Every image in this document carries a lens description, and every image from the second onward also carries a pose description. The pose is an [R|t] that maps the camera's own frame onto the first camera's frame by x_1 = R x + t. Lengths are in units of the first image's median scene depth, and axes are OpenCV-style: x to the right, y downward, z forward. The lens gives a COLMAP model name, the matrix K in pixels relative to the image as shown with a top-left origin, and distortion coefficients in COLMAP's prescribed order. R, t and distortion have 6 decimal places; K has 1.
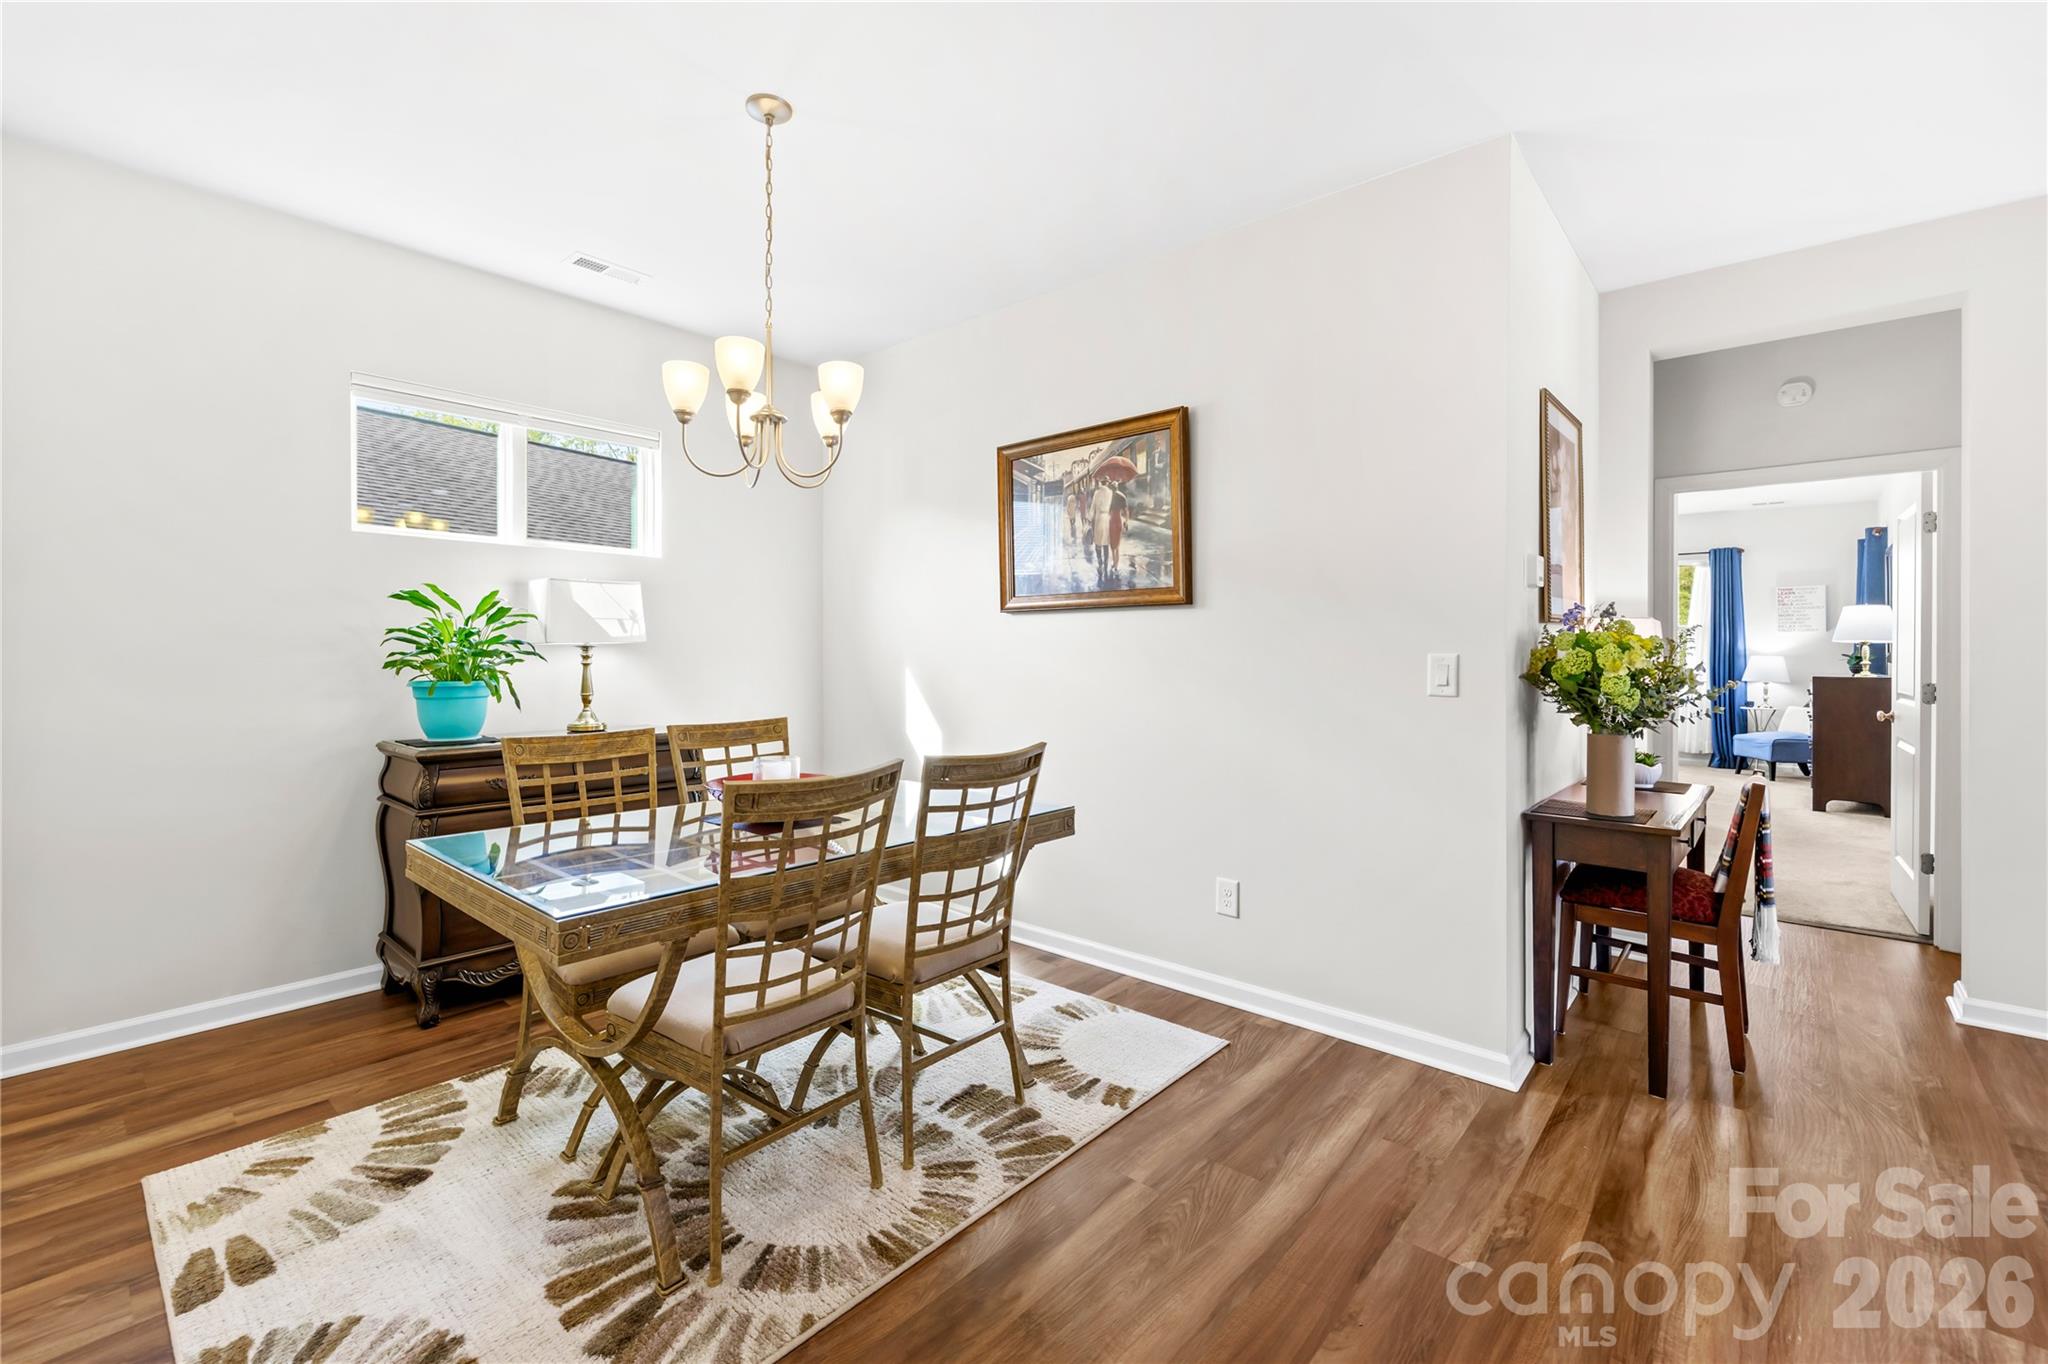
lens RADIAL K [[876.3, 0, 997.7], [0, 876.3, 655.5], [0, 0, 1]] dist [-0.001310, 0.000068]
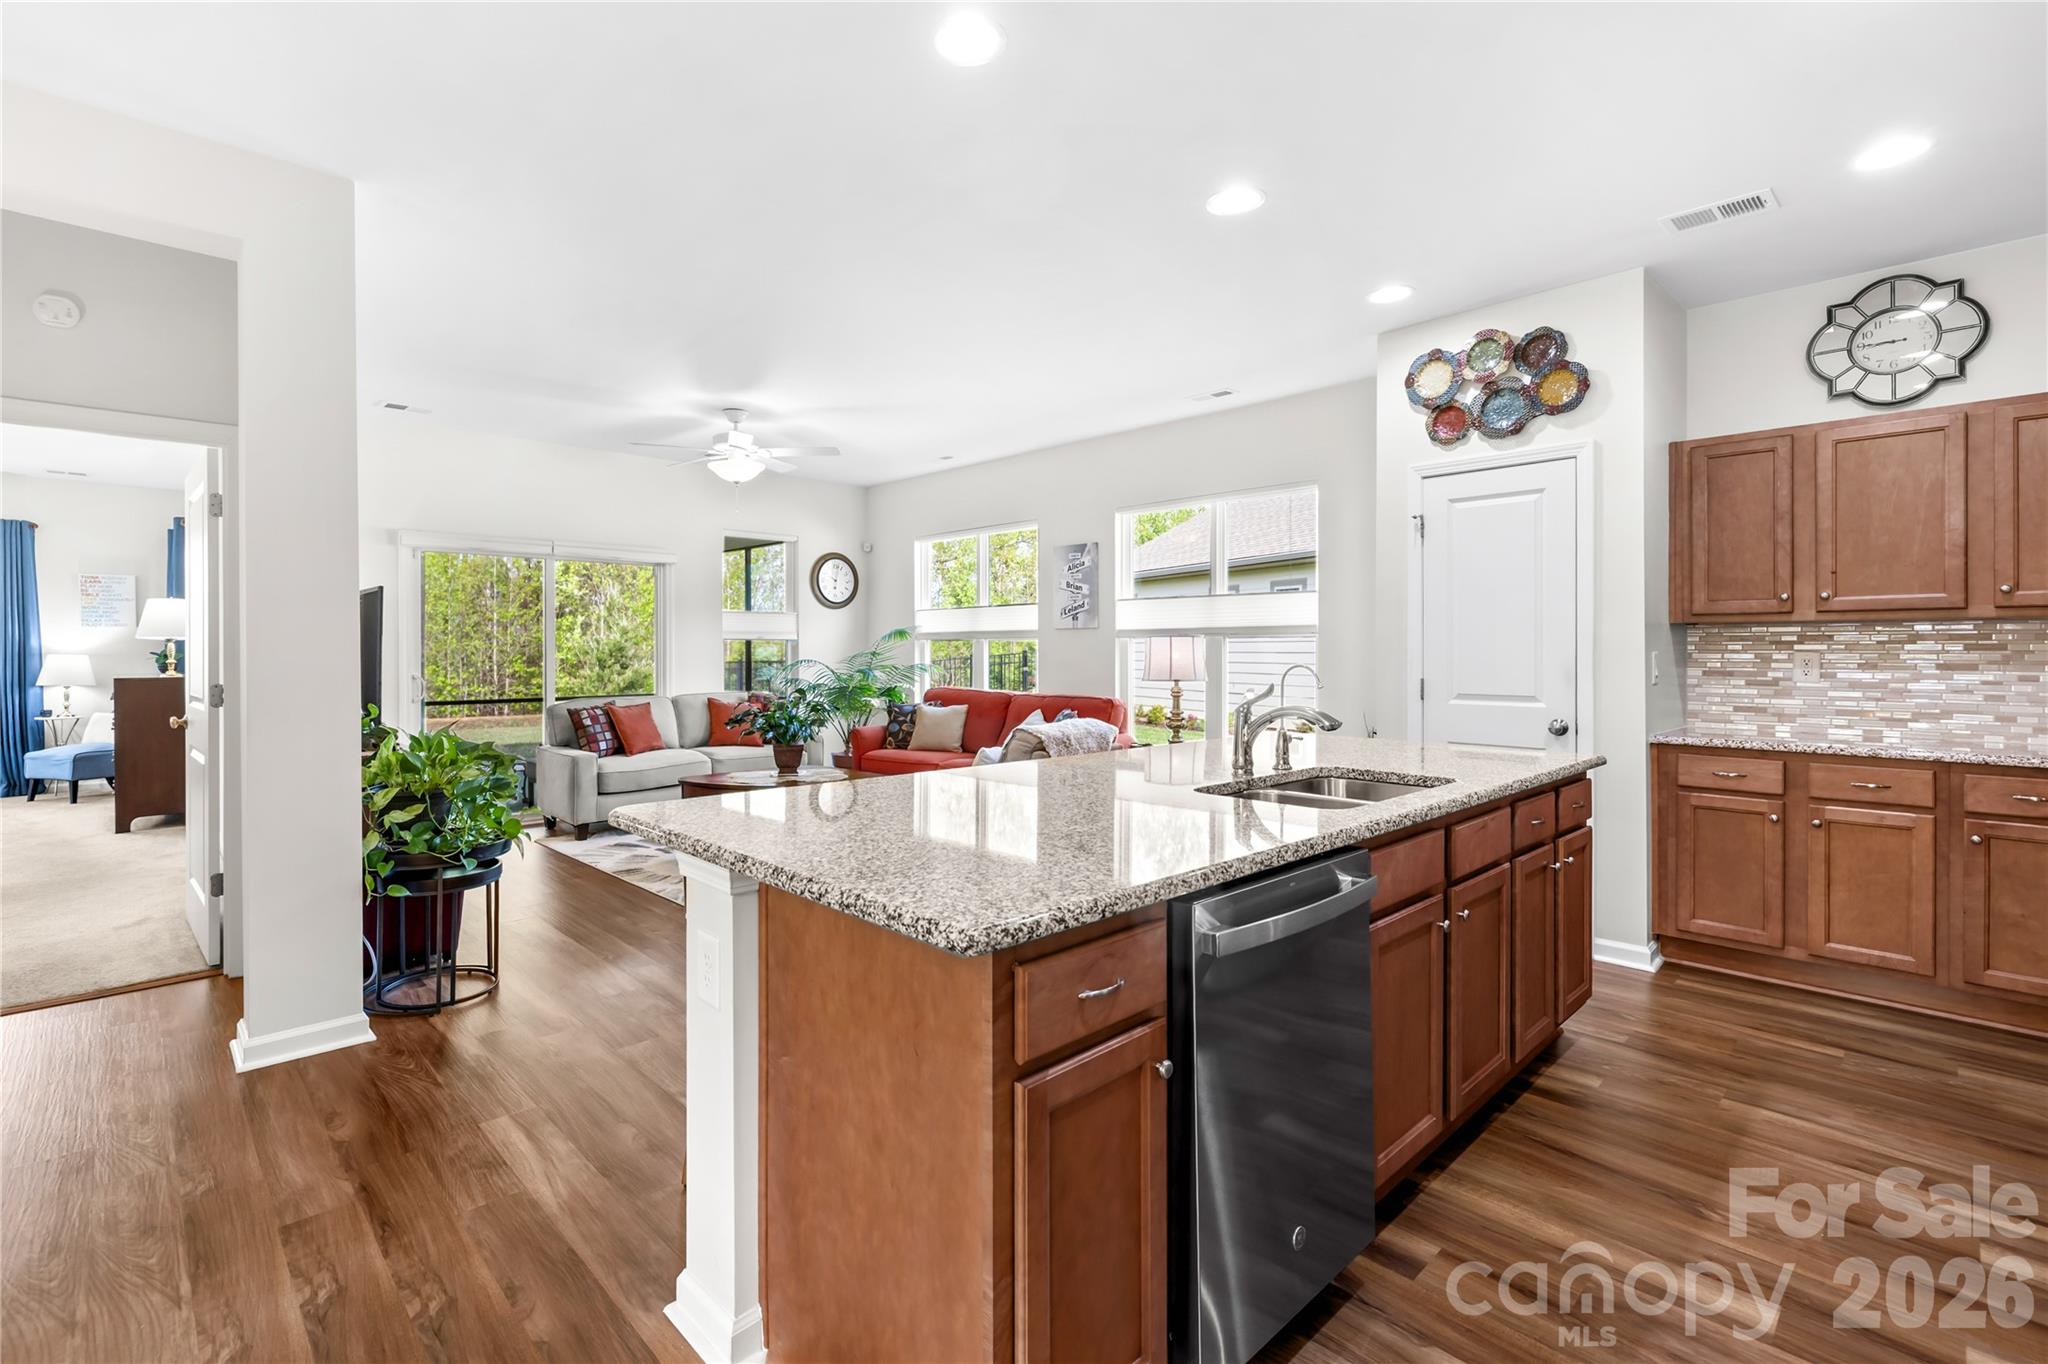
lens RADIAL K [[921.8, 0, 956.4], [0, 921.8, 647.9], [0, 0, 1]] dist [-0.000652, -0.000466]
pose [[0.099200, -0.002124, 0.995065, 0.177485], [0.008544, 0.999963, 0.001283, 0.000008], [-0.995031, 0.008374, 0.099215, 0.134007]]
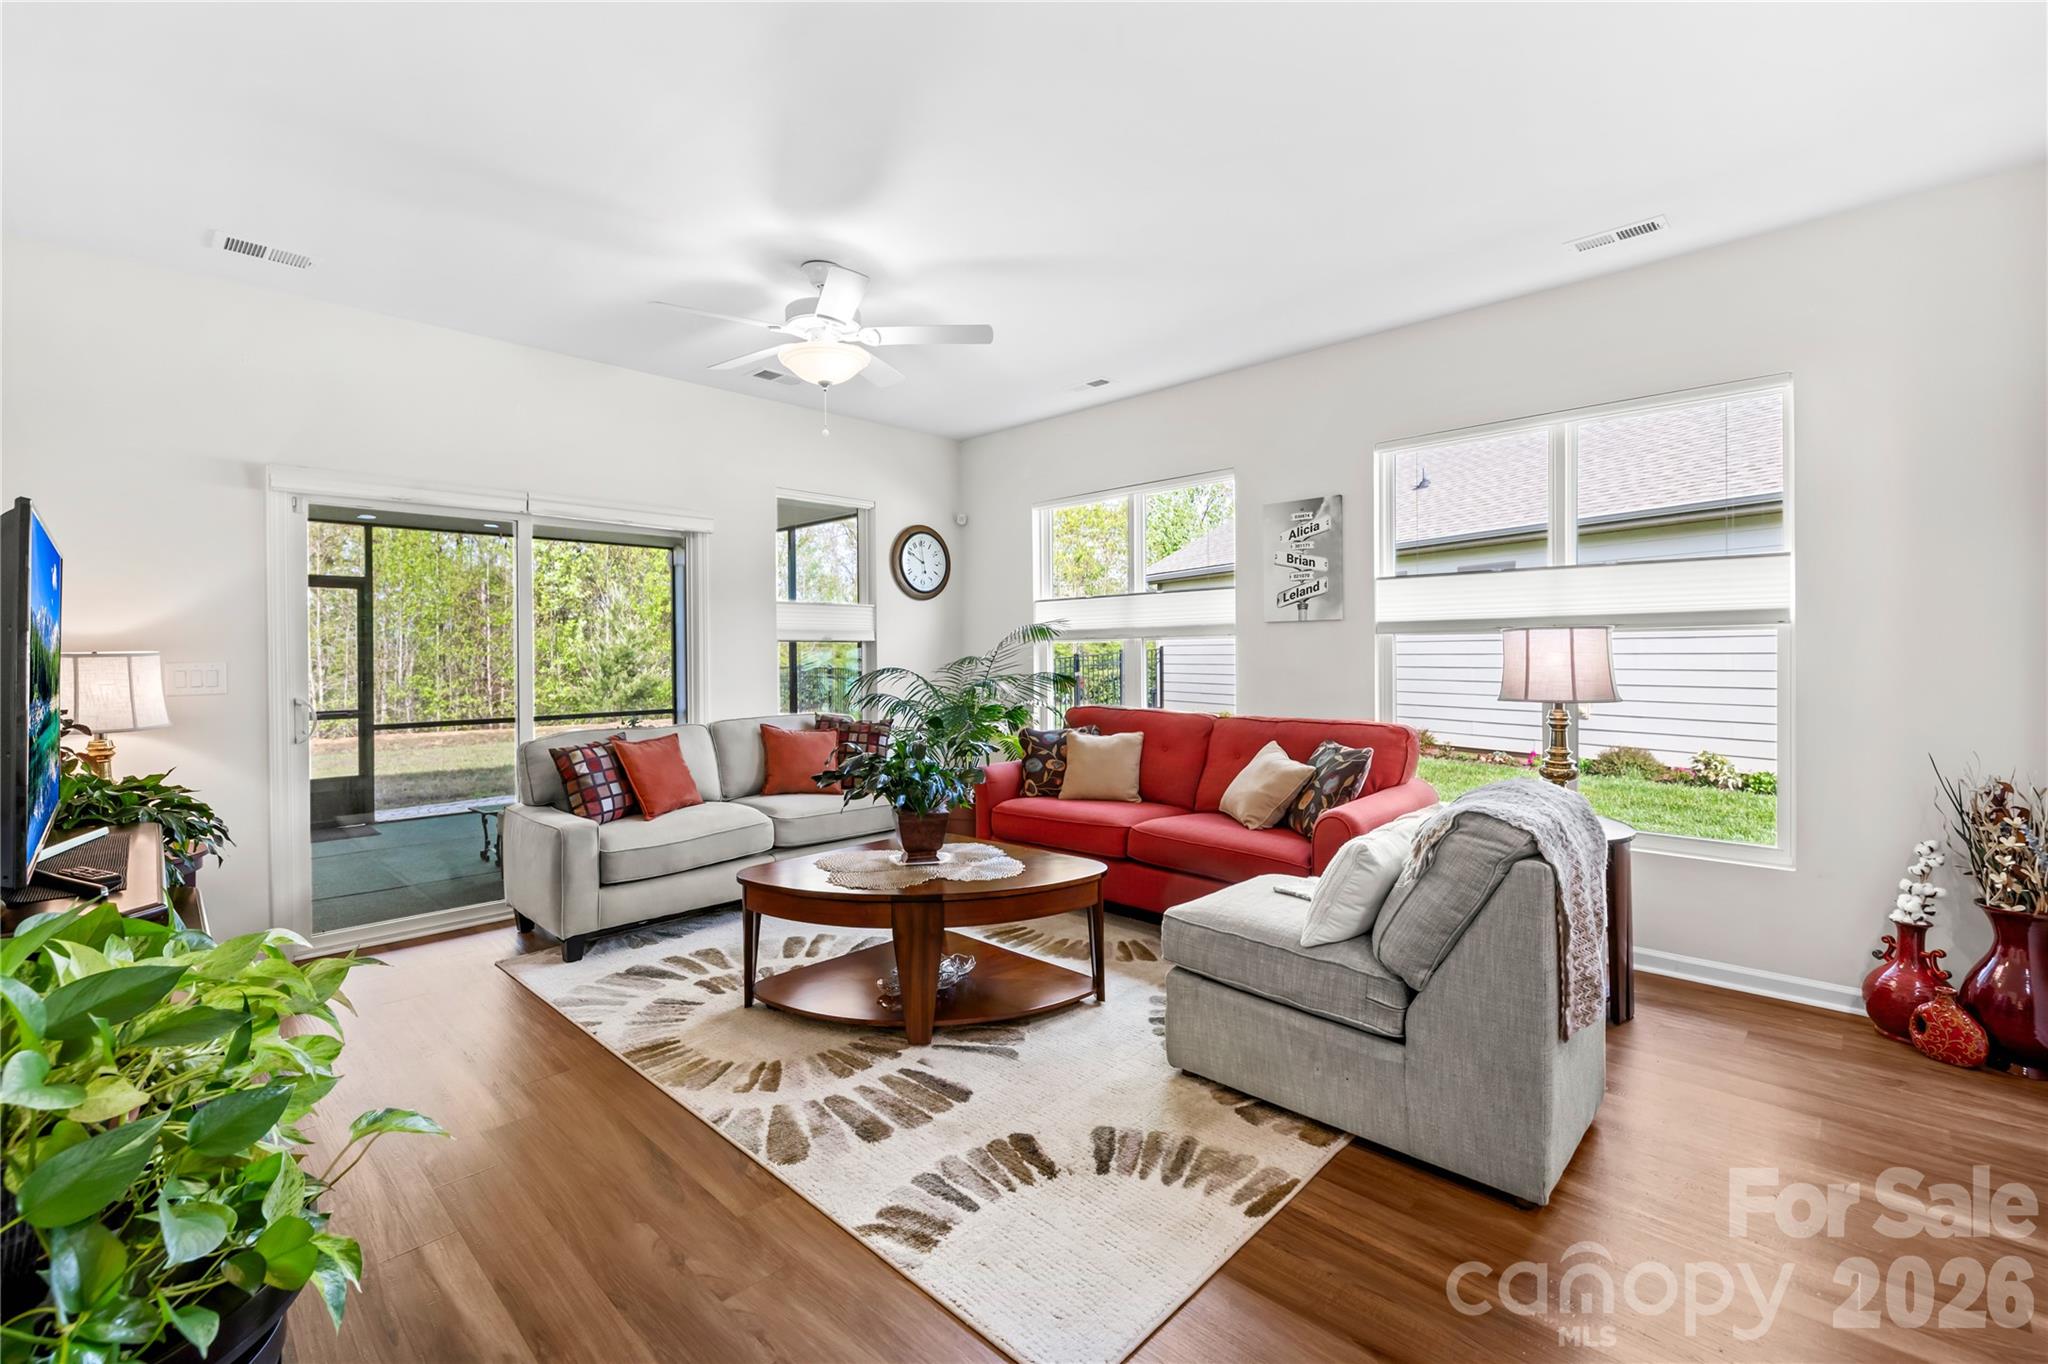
lens RADIAL K [[876.3, 0, 997.7], [0, 876.3, 655.5], [0, 0, 1]] dist [-0.001310, 0.000068]
pose [[0.047400, -0.006623, 0.998854, 0.711143], [0.014880, 0.999872, 0.005924, -0.000294], [-0.998765, 0.014582, 0.047492, 0.399593]]
